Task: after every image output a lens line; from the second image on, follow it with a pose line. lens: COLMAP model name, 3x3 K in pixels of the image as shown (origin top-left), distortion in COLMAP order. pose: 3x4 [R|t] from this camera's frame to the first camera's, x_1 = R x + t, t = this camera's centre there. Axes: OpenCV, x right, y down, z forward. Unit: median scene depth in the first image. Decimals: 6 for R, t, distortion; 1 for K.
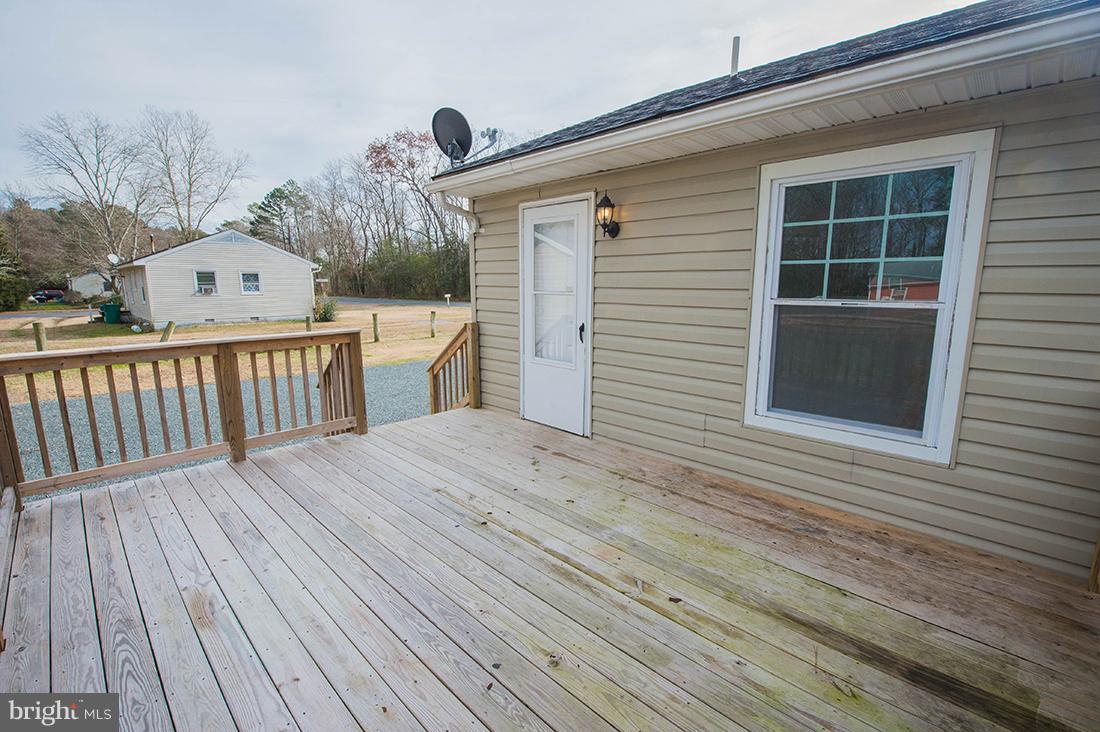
lens RADIAL K [[490.2, 0, 550.0], [0, 490.2, 366.0], [0, 0, 1]] dist [-0.003772, -0.000573]
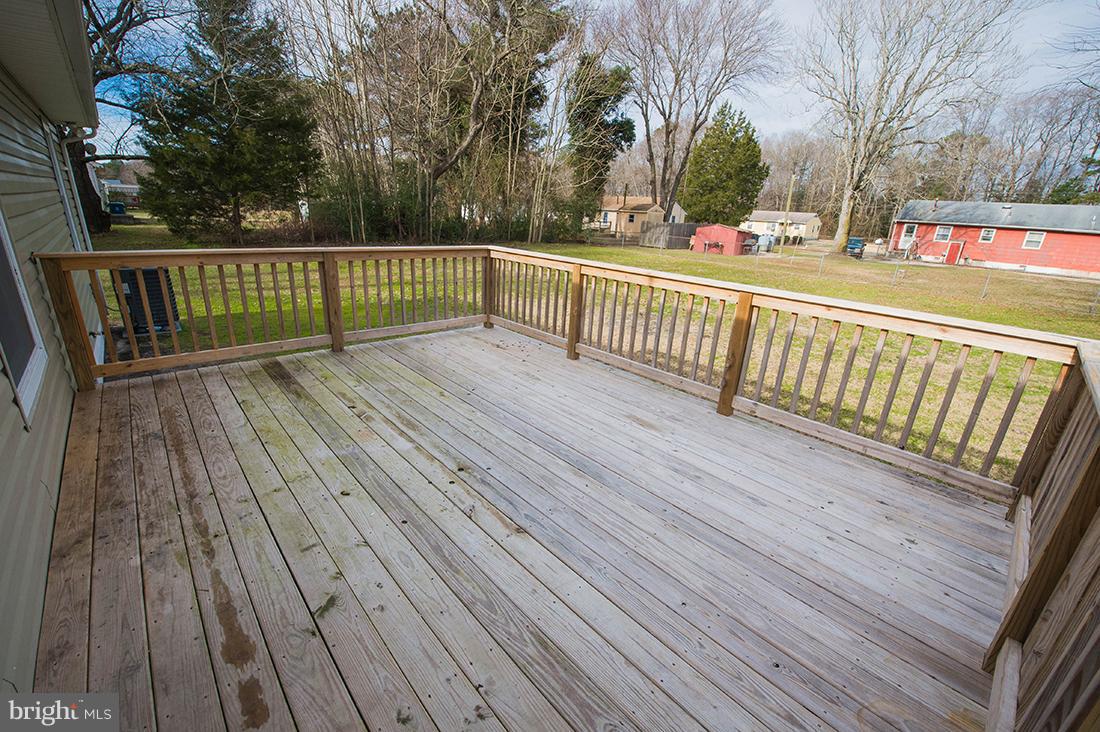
lens RADIAL K [[446.9, 0, 550.0], [0, 446.9, 366.0], [0, 0, 1]] dist [-0.010574, -0.000184]
pose [[-0.997777, -0.061759, 0.025050, -0.342740], [-0.041816, 0.872811, 0.486264, -0.306855], [-0.051895, 0.484136, -0.873453, 1.788284]]
